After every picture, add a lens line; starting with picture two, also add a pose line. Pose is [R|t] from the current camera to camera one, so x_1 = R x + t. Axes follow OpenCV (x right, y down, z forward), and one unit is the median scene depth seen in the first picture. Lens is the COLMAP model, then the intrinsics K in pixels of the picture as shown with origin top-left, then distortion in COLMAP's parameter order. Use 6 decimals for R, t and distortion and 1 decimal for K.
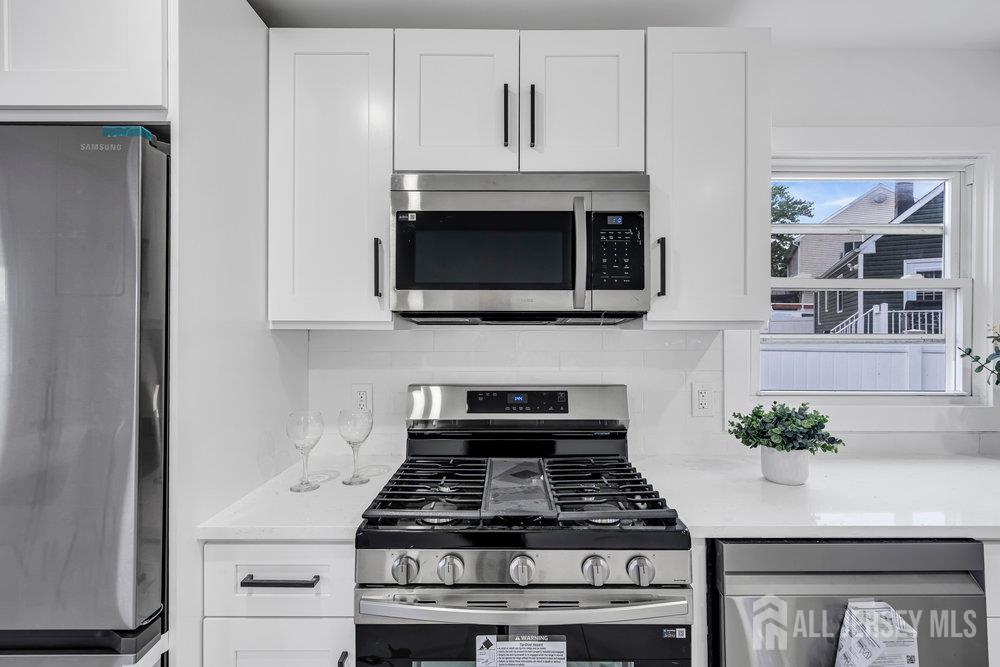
lens RADIAL K [[489.2, 0, 500.2], [0, 489.2, 330.9], [0, 0, 1]] dist [0.000259, 0.000276]
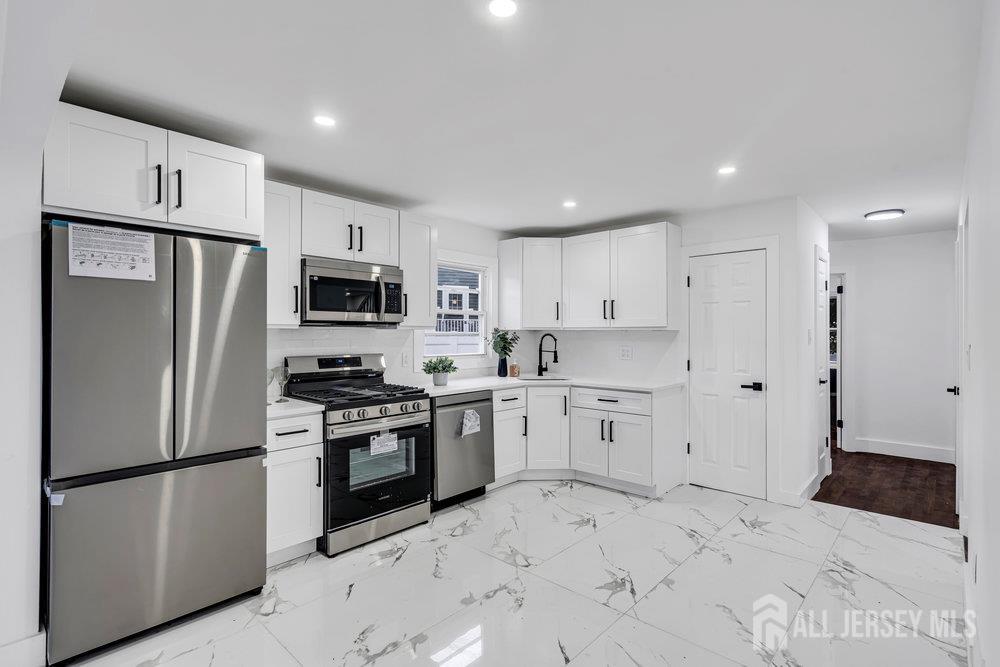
lens RADIAL K [[479.9, 0, 500.0], [0, 479.9, 333.5], [0, 0, 1]] dist [-0.000897, 0.000091]
pose [[0.674537, 0.000692, 0.738241, -1.219032], [-0.002798, 0.999995, 0.001619, 0.014155], [-0.738236, -0.003157, 0.674535, -1.092755]]
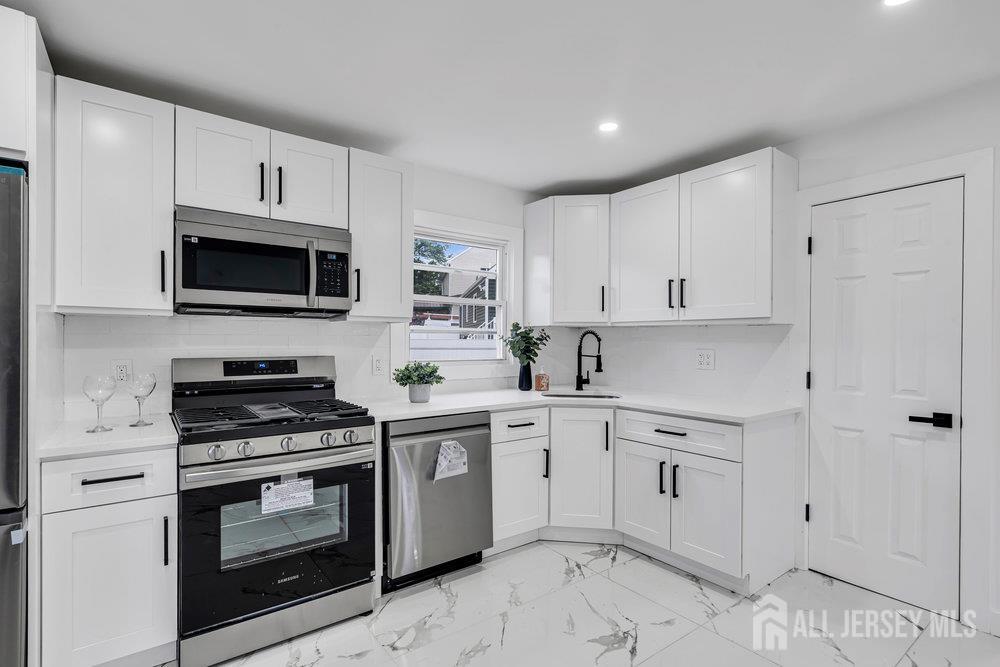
lens RADIAL K [[484.7, 0, 499.0], [0, 484.7, 344.1], [0, 0, 1]] dist [0.001225, 0.000561]
pose [[0.798110, -0.001565, 0.602510, -0.325688], [-0.006262, 0.999921, 0.010892, 0.060815], [-0.602479, -0.012465, 0.798037, -0.725392]]
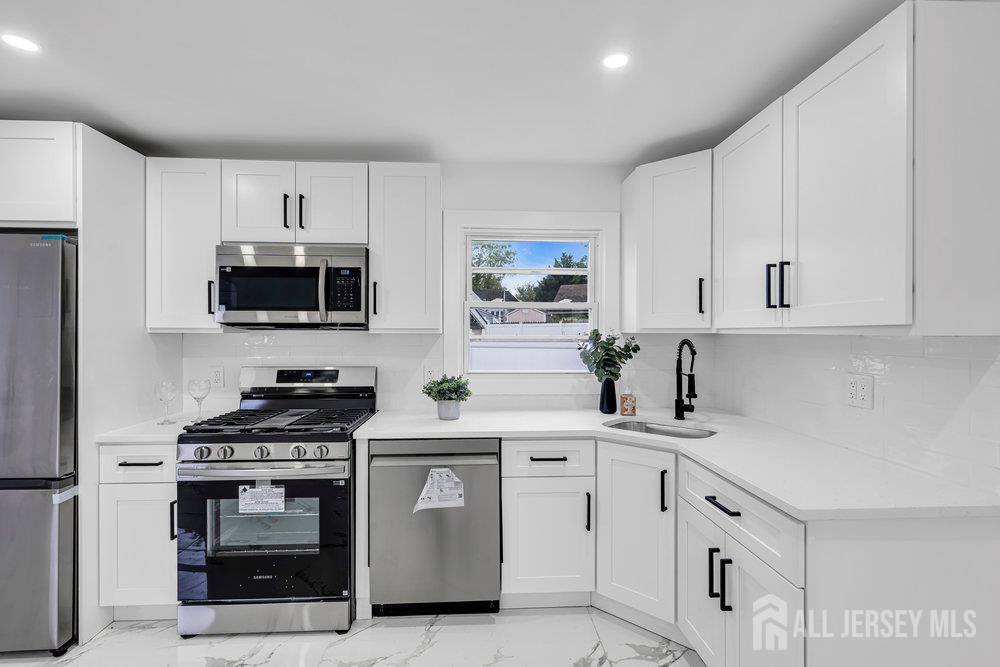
lens RADIAL K [[484.6, 0, 499.6], [0, 484.6, 335.3], [0, 0, 1]] dist [-0.000268, 0.000193]
pose [[0.998359, 0.001742, 0.057234, 0.690417], [-0.002174, 0.999970, 0.007488, -0.009668], [-0.057219, -0.007600, 0.998333, -0.796491]]
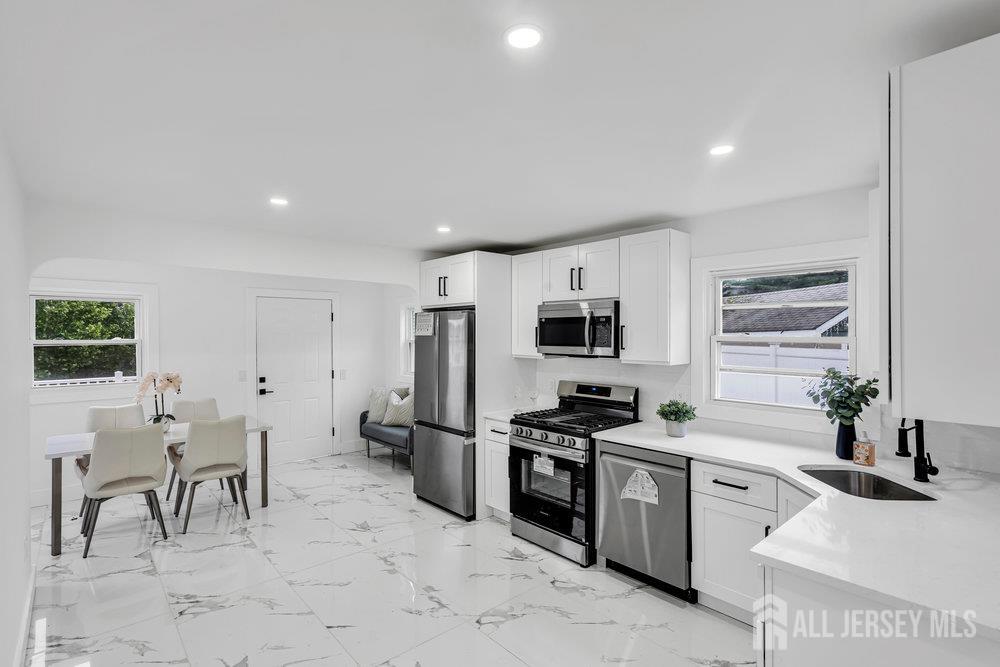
lens RADIAL K [[484.6, 0, 499.6], [0, 484.6, 335.3], [0, 0, 1]] dist [-0.000268, 0.000193]
pose [[0.666634, 0.002193, -0.745382, 1.725197], [0.003370, 0.999977, 0.005956, -0.160153], [0.745377, -0.006482, 0.666611, -1.050335]]
